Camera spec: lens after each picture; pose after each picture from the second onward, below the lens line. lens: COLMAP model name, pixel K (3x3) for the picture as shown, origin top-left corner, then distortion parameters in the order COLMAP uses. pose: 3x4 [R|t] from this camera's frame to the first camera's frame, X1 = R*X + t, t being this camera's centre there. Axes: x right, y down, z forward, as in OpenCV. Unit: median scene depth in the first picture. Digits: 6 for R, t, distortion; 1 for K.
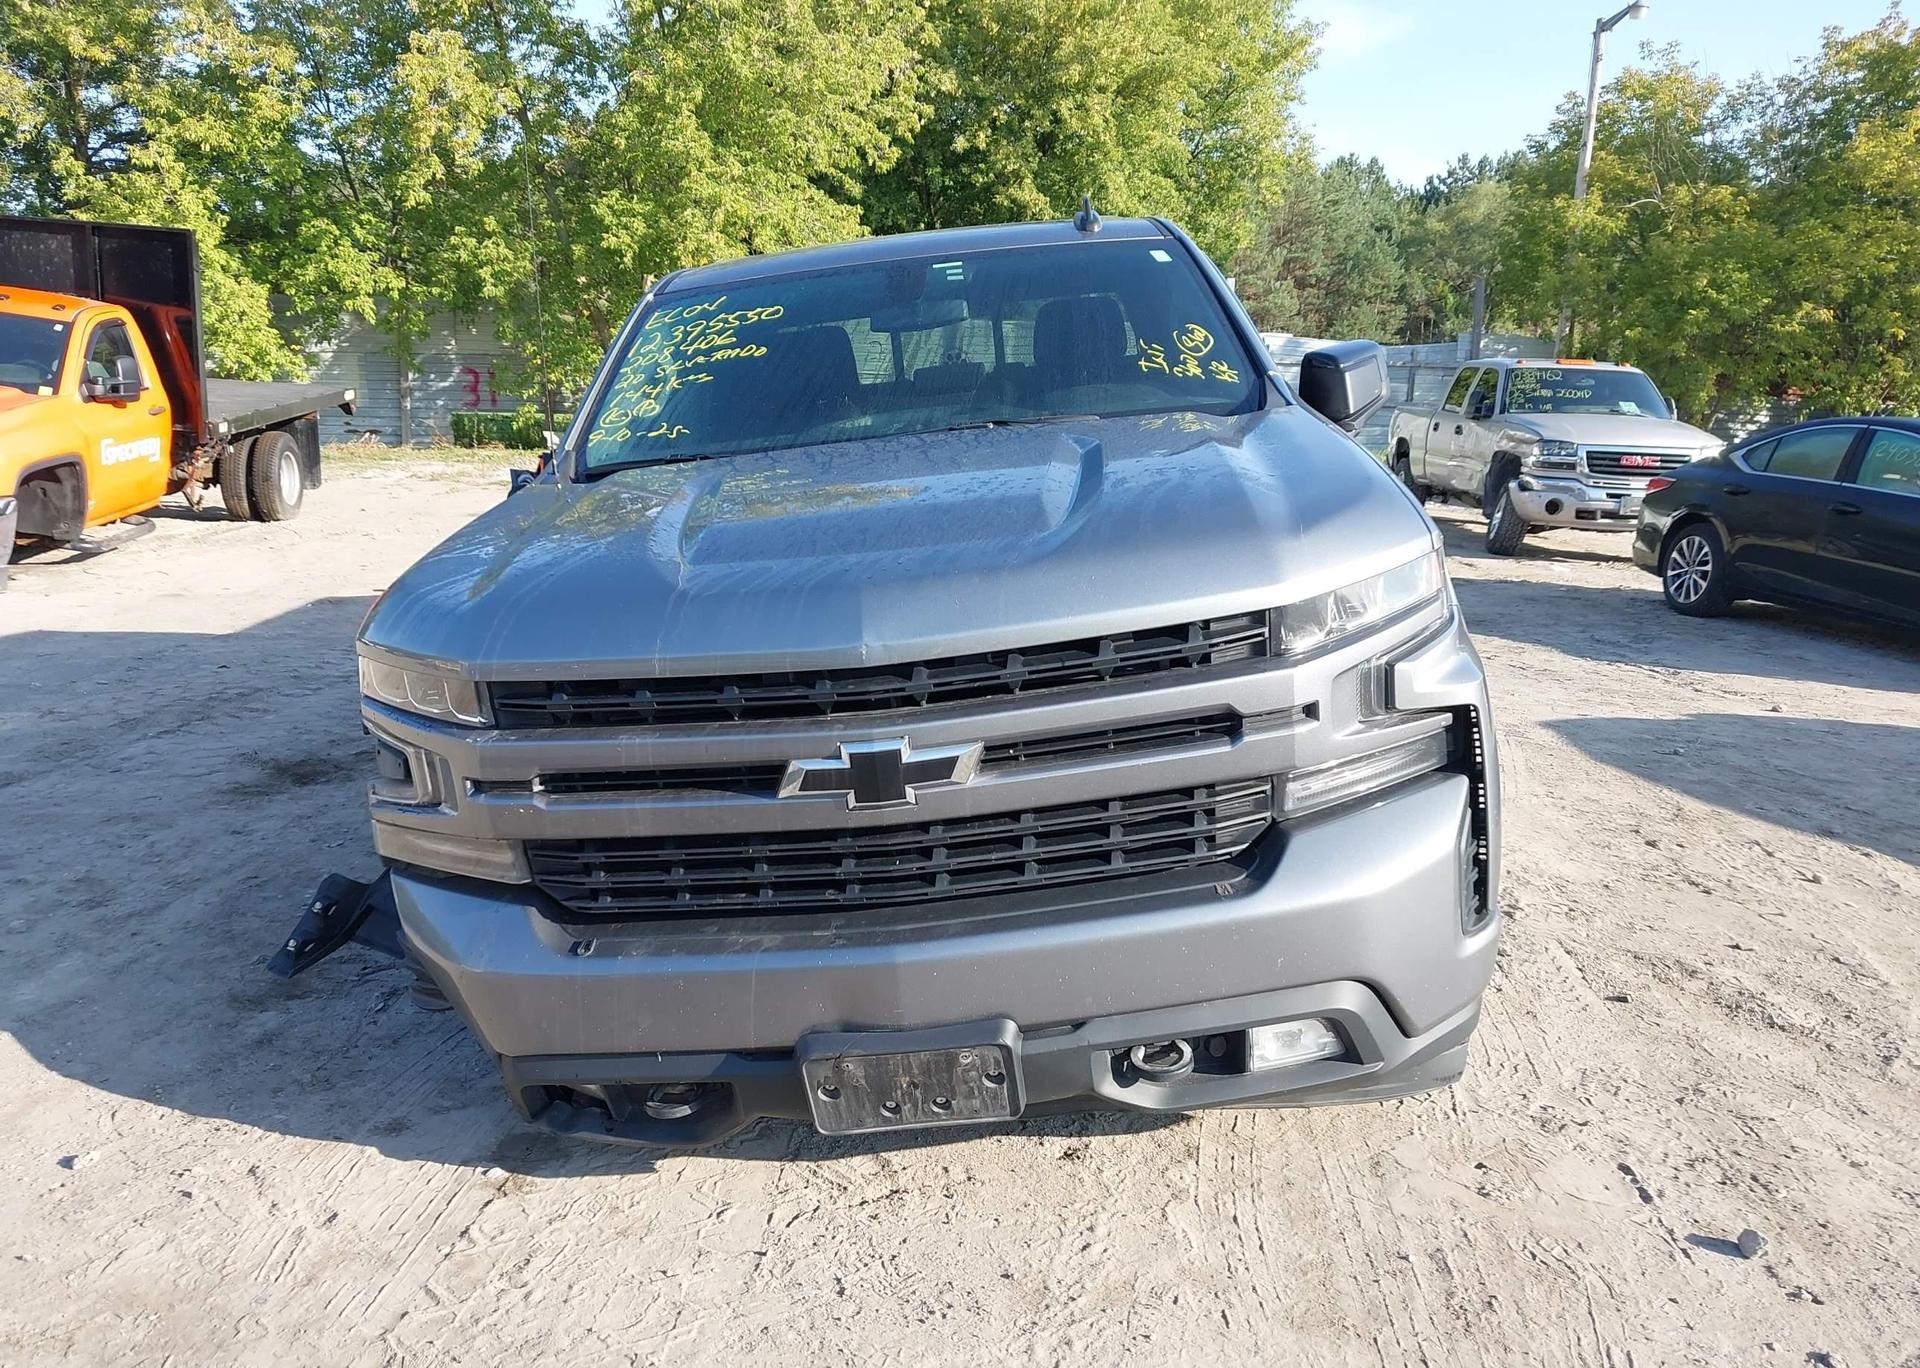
lens RADIAL K [[1531.5, 0, 941.1], [0, 1531.5, 682.2], [0, 0, 1]] dist [-0.003606, 0.019981]
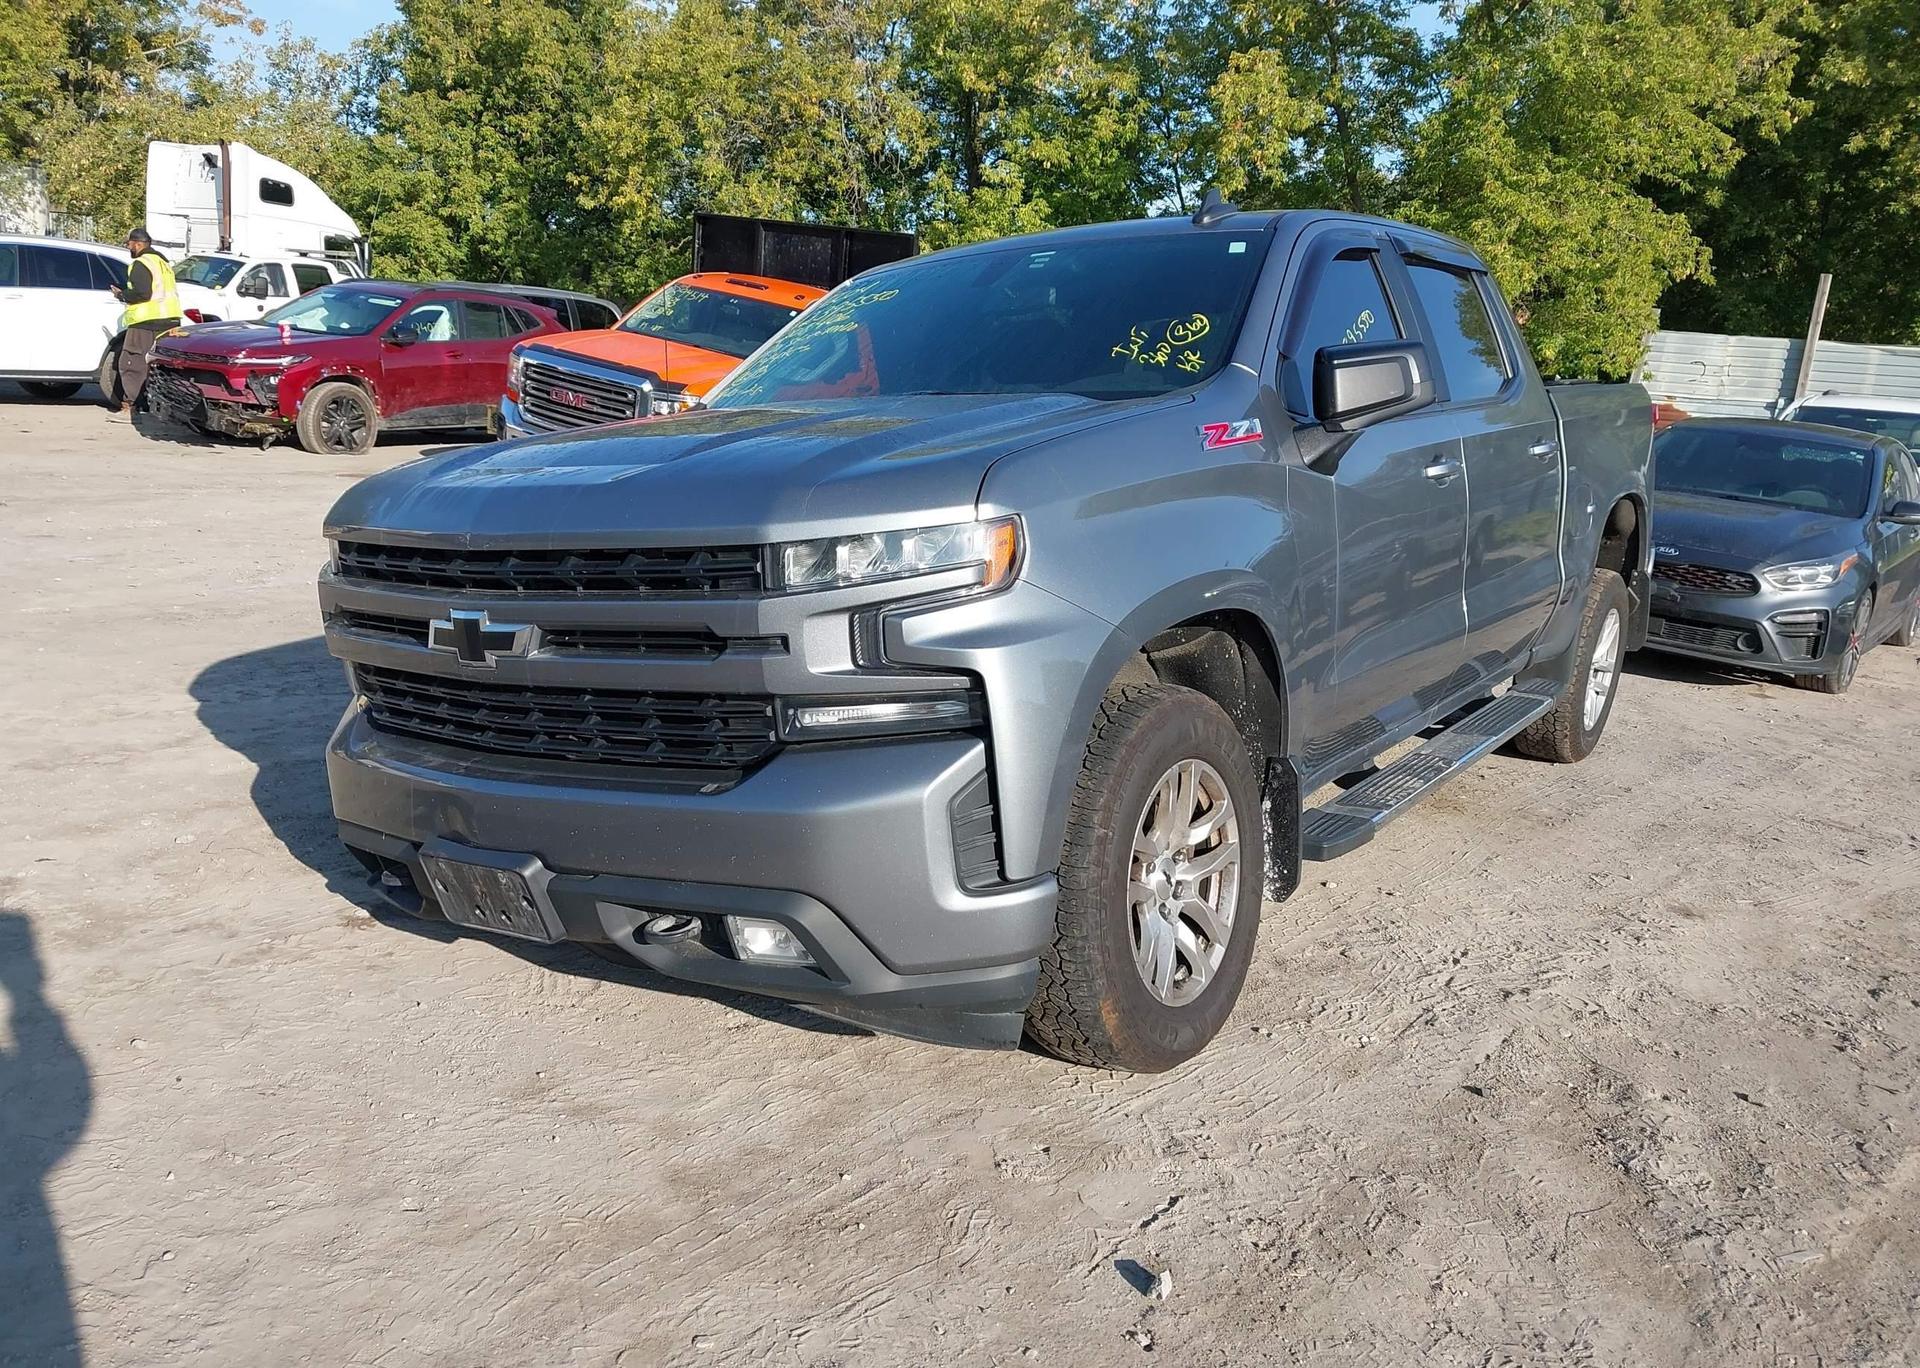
lens RADIAL K [[1531.5, 0, 941.1], [0, 1531.5, 682.2], [0, 0, 1]] dist [-0.003606, 0.019981]
pose [[0.842505, 0.156071, -0.515585, 0.076937], [-0.160217, 0.986396, 0.036783, -0.001036], [0.514312, 0.051616, 0.856049, 0.009675]]
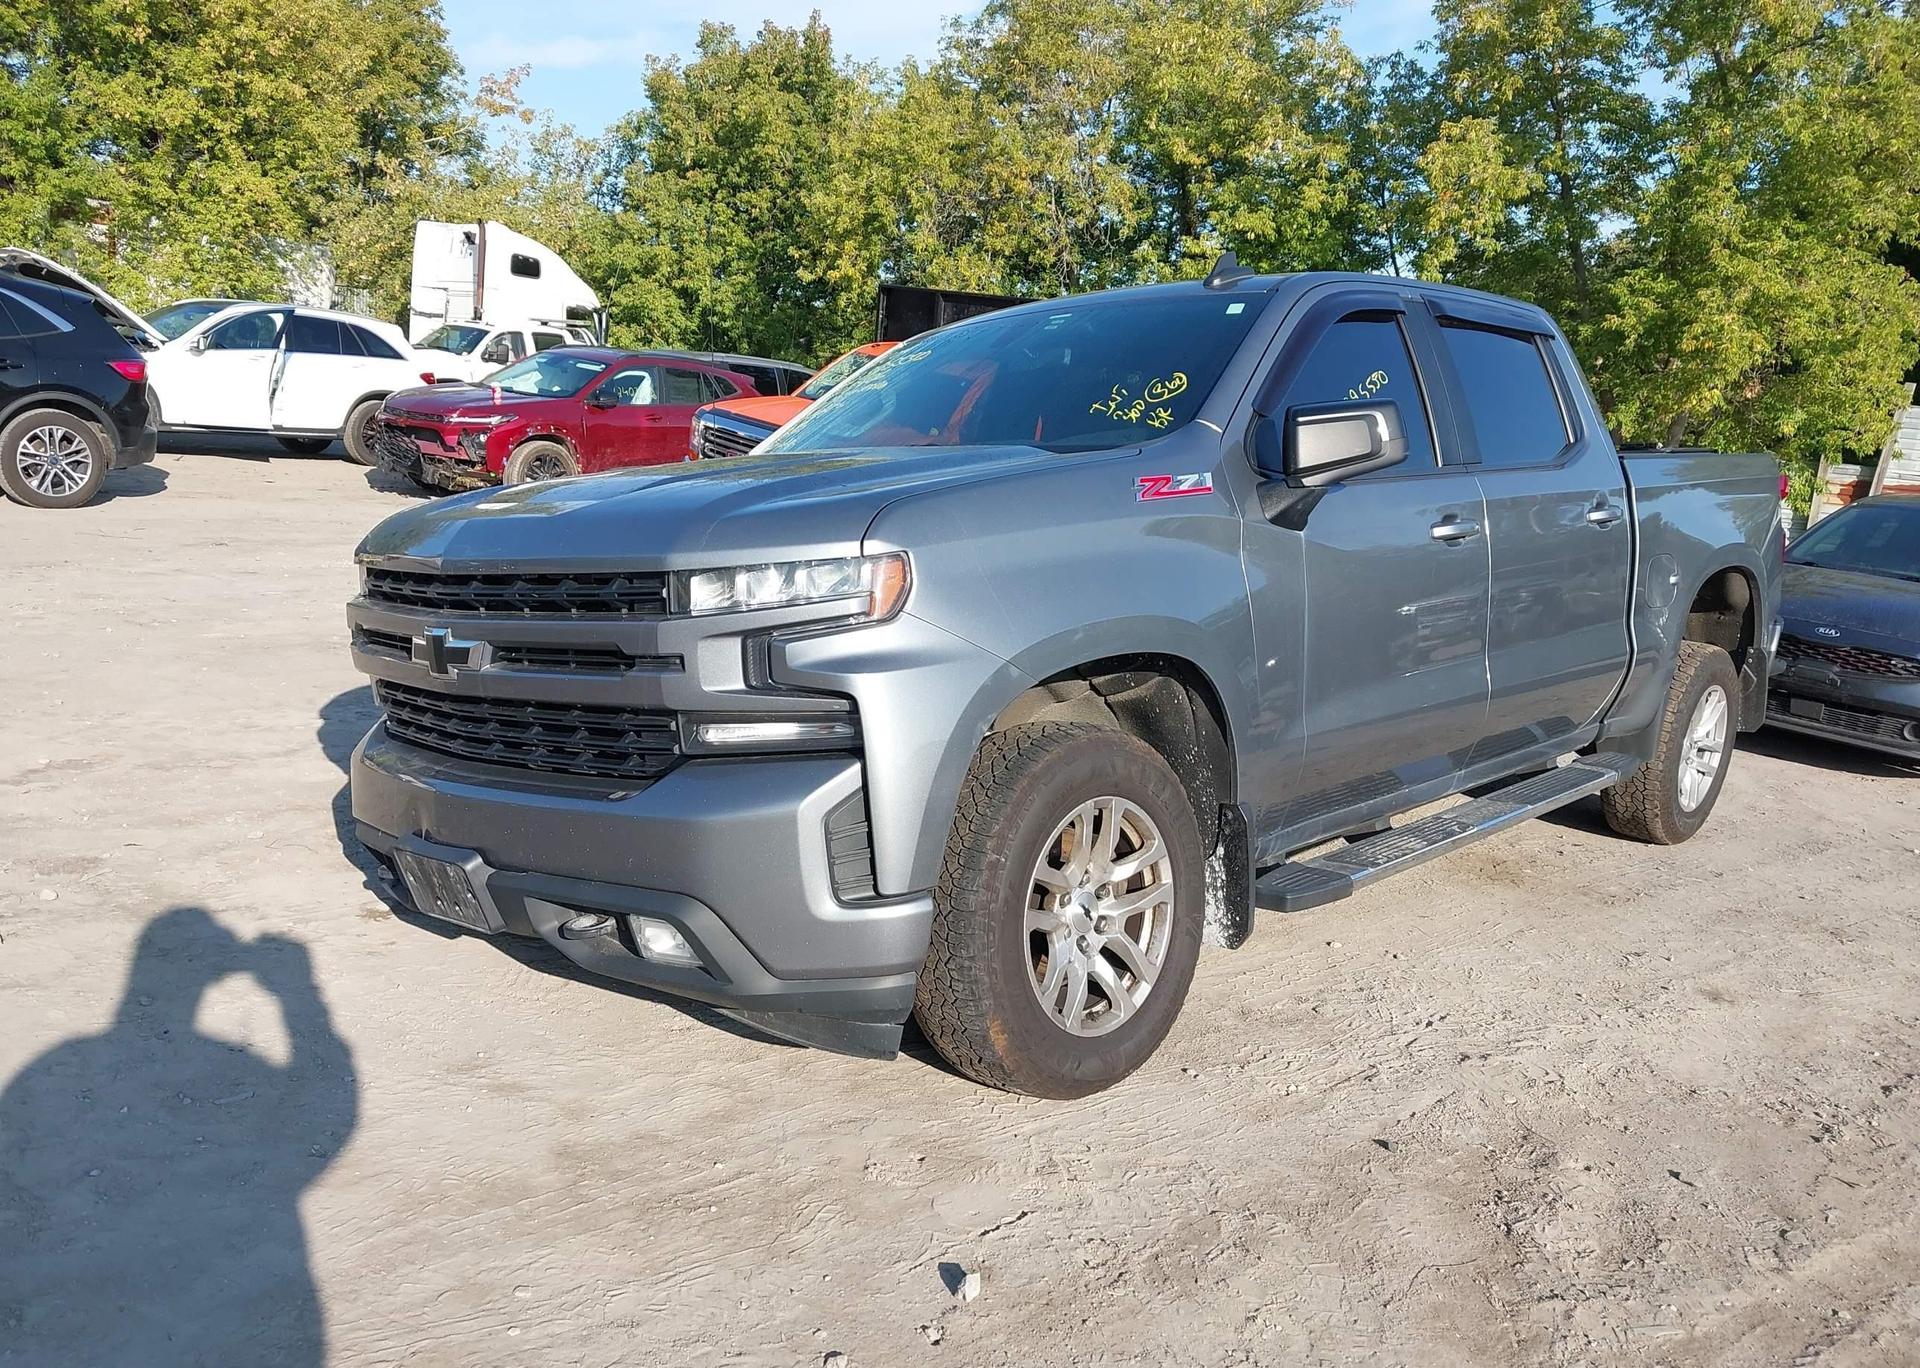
lens RADIAL K [[1531.4, 0, 933.2], [0, 1531.4, 680.9], [0, 0, 1]] dist [0.013938, -0.013473]
pose [[0.749263, 0.161979, -0.642159, 0.098520], [-0.195614, 0.980495, 0.019082, -0.002445], [0.632725, 0.111318, 0.766334, 0.017403]]
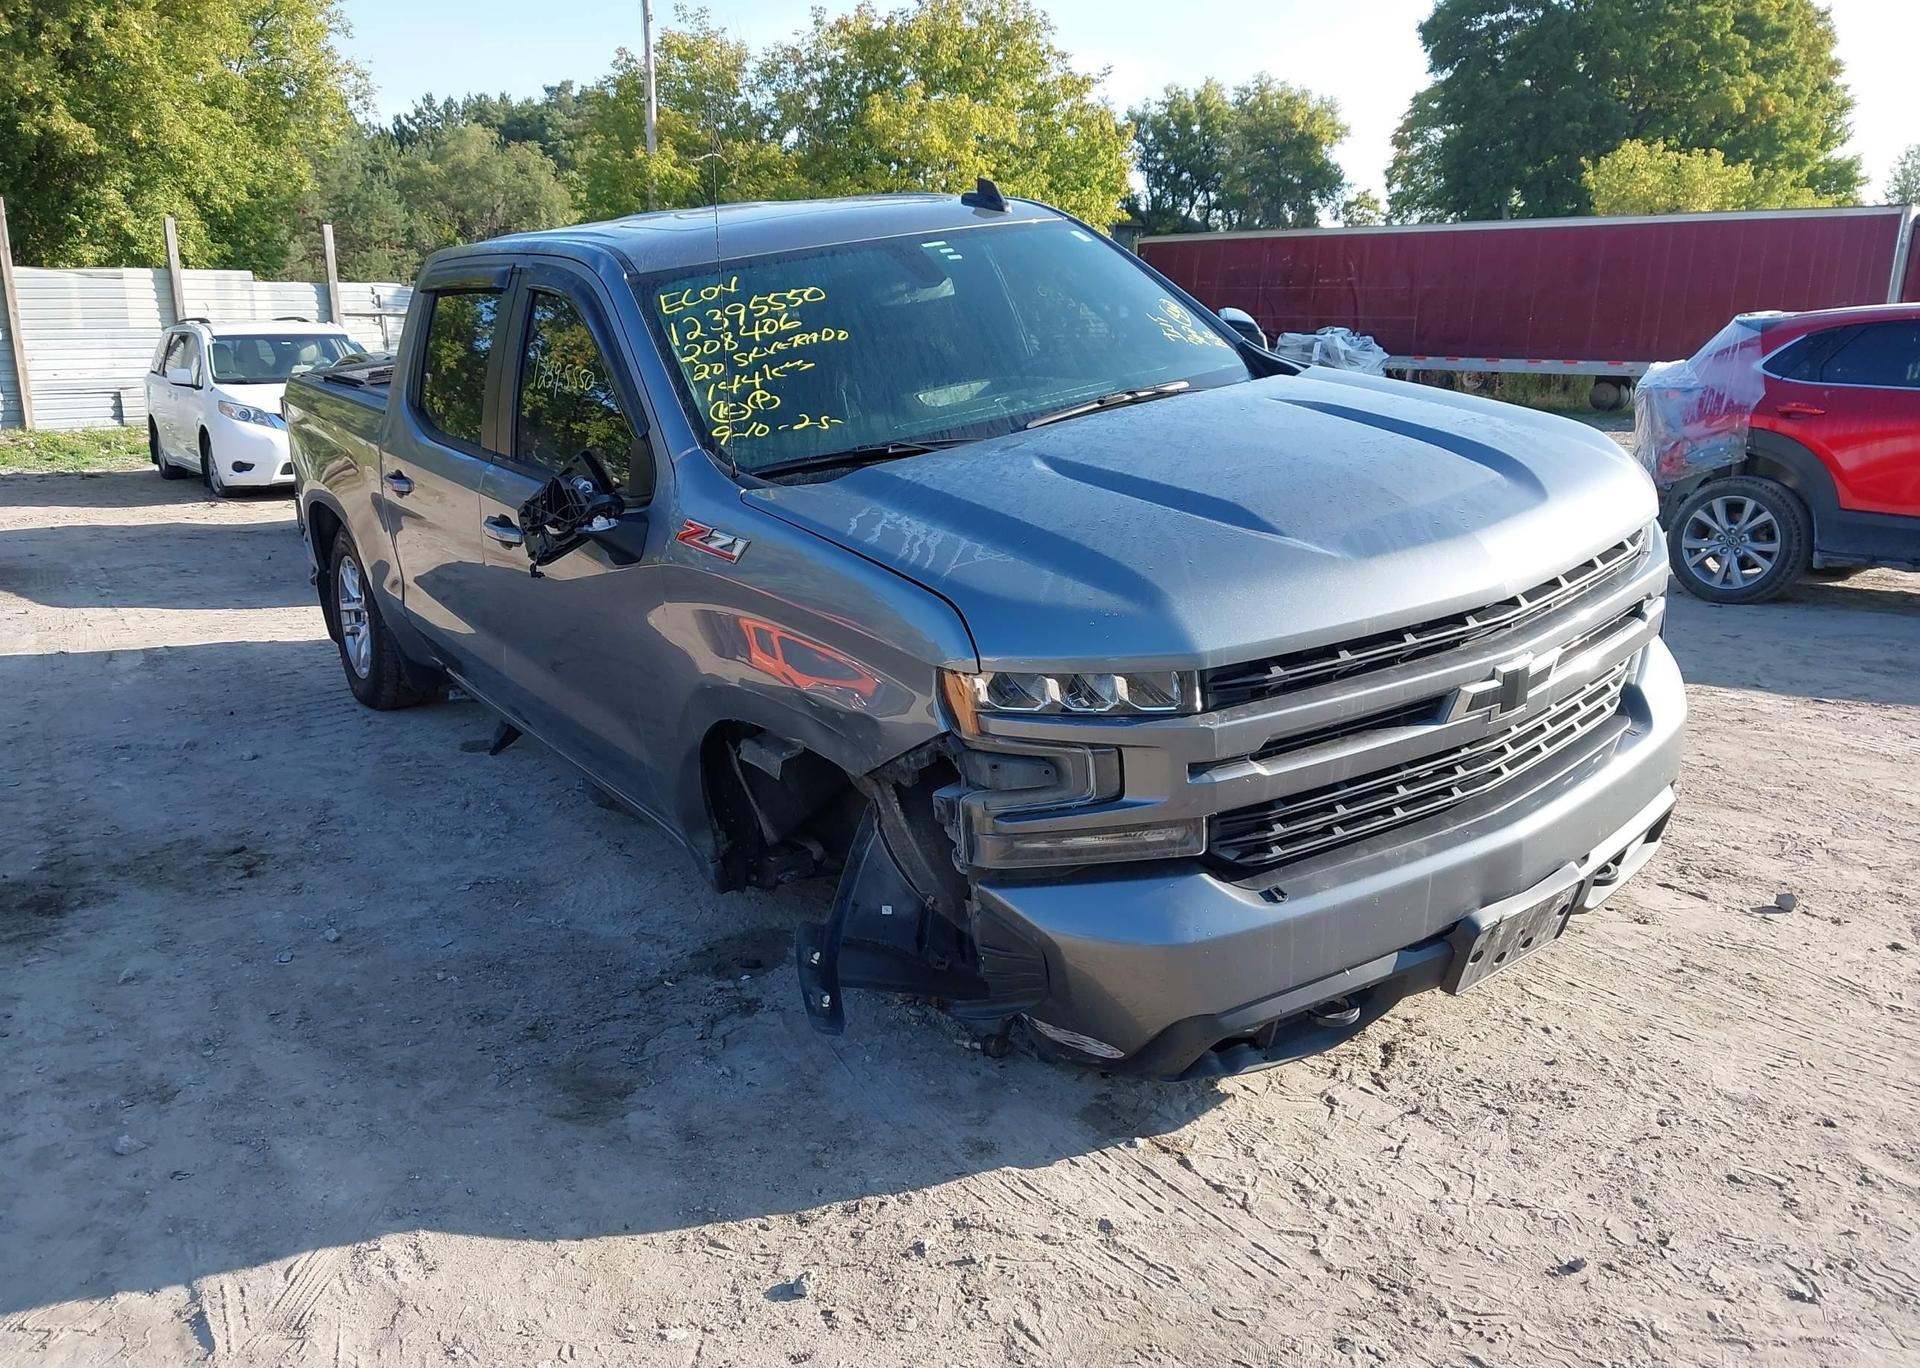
lens RADIAL K [[1511.3, 0, 959.1], [0, 1511.3, 713.6], [0, 0, 1]] dist [0.002404, 0.004715]
pose [[0.800613, -0.180403, 0.571378, -0.090673], [0.147347, 0.983592, 0.104090, -0.009209], [-0.580782, 0.000855, 0.814059, 0.021457]]
